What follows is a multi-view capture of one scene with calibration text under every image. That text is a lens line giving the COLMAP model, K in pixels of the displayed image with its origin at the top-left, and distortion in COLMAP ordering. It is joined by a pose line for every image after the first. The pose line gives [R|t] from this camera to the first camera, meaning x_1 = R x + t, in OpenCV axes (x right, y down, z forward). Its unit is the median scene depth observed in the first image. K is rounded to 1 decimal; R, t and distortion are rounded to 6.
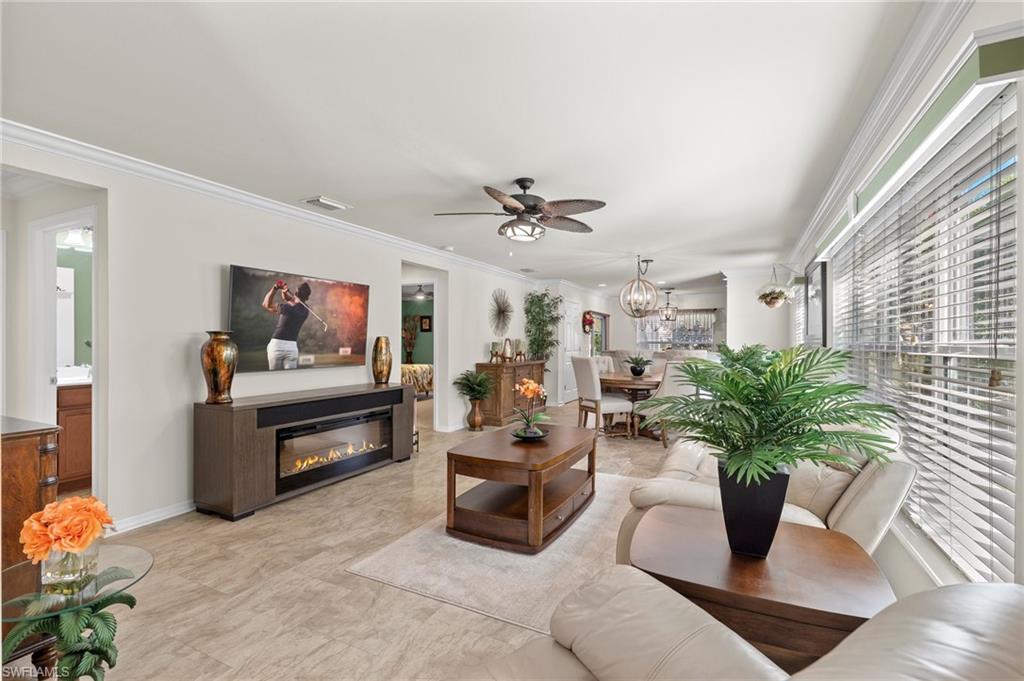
lens RADIAL K [[462.5, 0, 508.7], [0, 462.5, 341.8], [0, 0, 1]] dist [-0.001303, -0.000016]
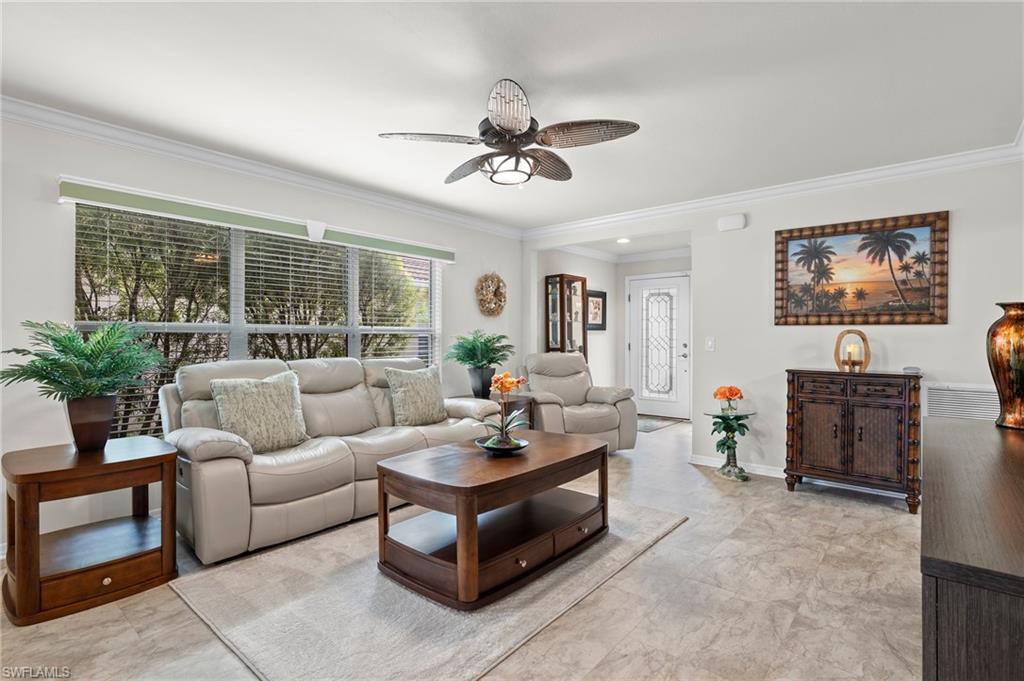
lens RADIAL K [[500.9, 0, 515.1], [0, 500.9, 338.5], [0, 0, 1]] dist [0.001105, -0.000542]
pose [[-0.973403, 0.000024, 0.229098, -0.157434], [0.000054, 1.000000, 0.000127, 0.020621], [-0.229098, 0.000136, -0.973403, 1.756770]]
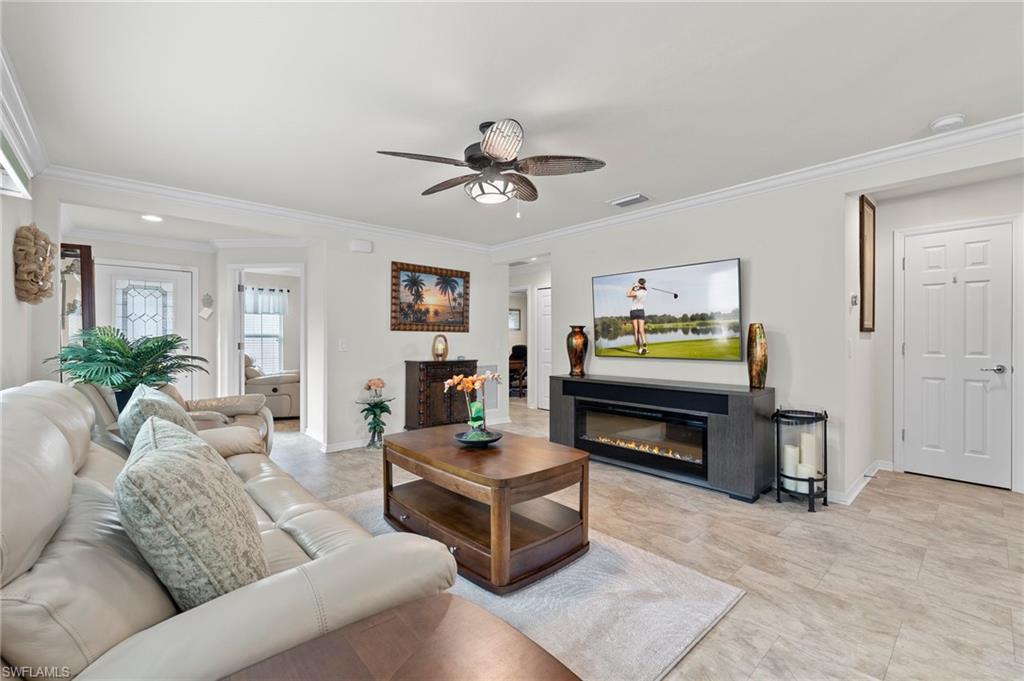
lens RADIAL K [[437.0, 0, 517.0], [0, 437.0, 338.9], [0, 0, 1]] dist [0.003114, -0.001025]
pose [[-0.356520, -0.000438, -0.934288, 0.735972], [0.002110, 0.999997, -0.001275, 0.019266], [0.934285, -0.002426, -0.356518, 1.317868]]
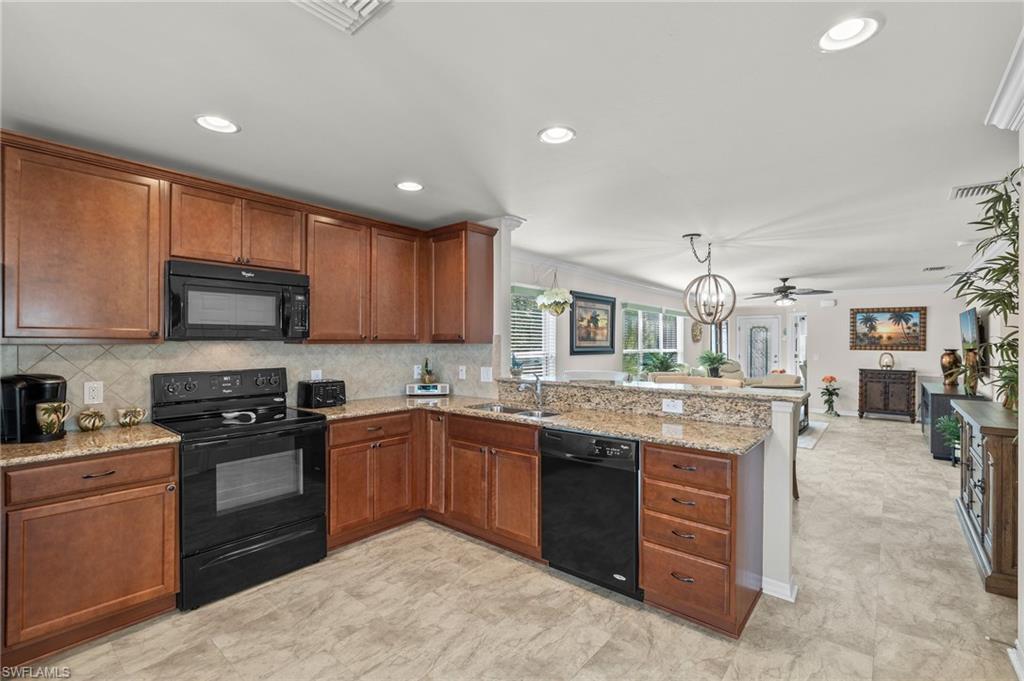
lens RADIAL K [[462.5, 0, 509.1], [0, 462.5, 343.2], [0, 0, 1]] dist [-0.001303, -0.000016]
pose [[-0.973452, -0.002532, 0.228877, 0.798690], [-0.002354, 0.999997, 0.001055, -0.048039], [-0.228879, 0.000488, -0.973455, 3.429922]]
